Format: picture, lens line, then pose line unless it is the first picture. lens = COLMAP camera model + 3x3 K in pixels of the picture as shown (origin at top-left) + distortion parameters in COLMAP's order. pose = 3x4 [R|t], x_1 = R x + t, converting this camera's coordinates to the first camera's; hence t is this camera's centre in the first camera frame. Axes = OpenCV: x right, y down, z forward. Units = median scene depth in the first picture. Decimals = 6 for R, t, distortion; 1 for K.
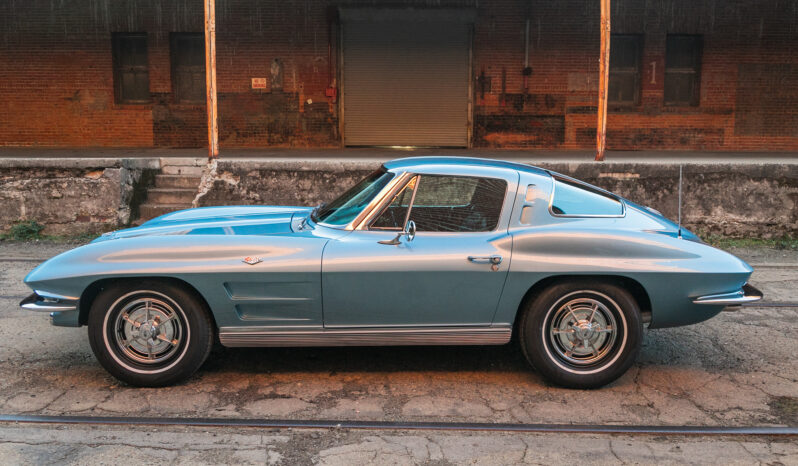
lens RADIAL K [[646.6, 0, 399.6], [0, 646.6, 230.8], [0, 0, 1]] dist [-0.012699, -0.007023]
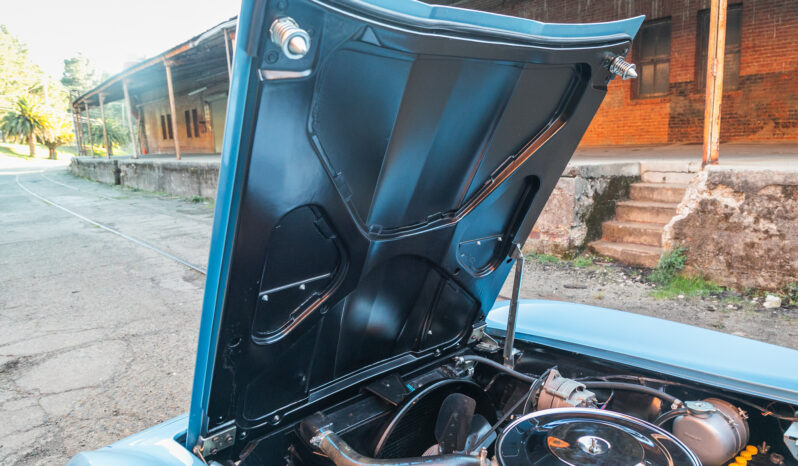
lens RADIAL K [[532.8, 0, 398.9], [0, 532.8, 238.3], [0, 0, 1]] dist [0.004973, -0.008248]
pose [[0.641103, 0.107331, -0.759913, -0.061050], [-0.067230, 0.994220, 0.083706, -0.059867], [0.764505, -0.002575, 0.644613, 0.390034]]
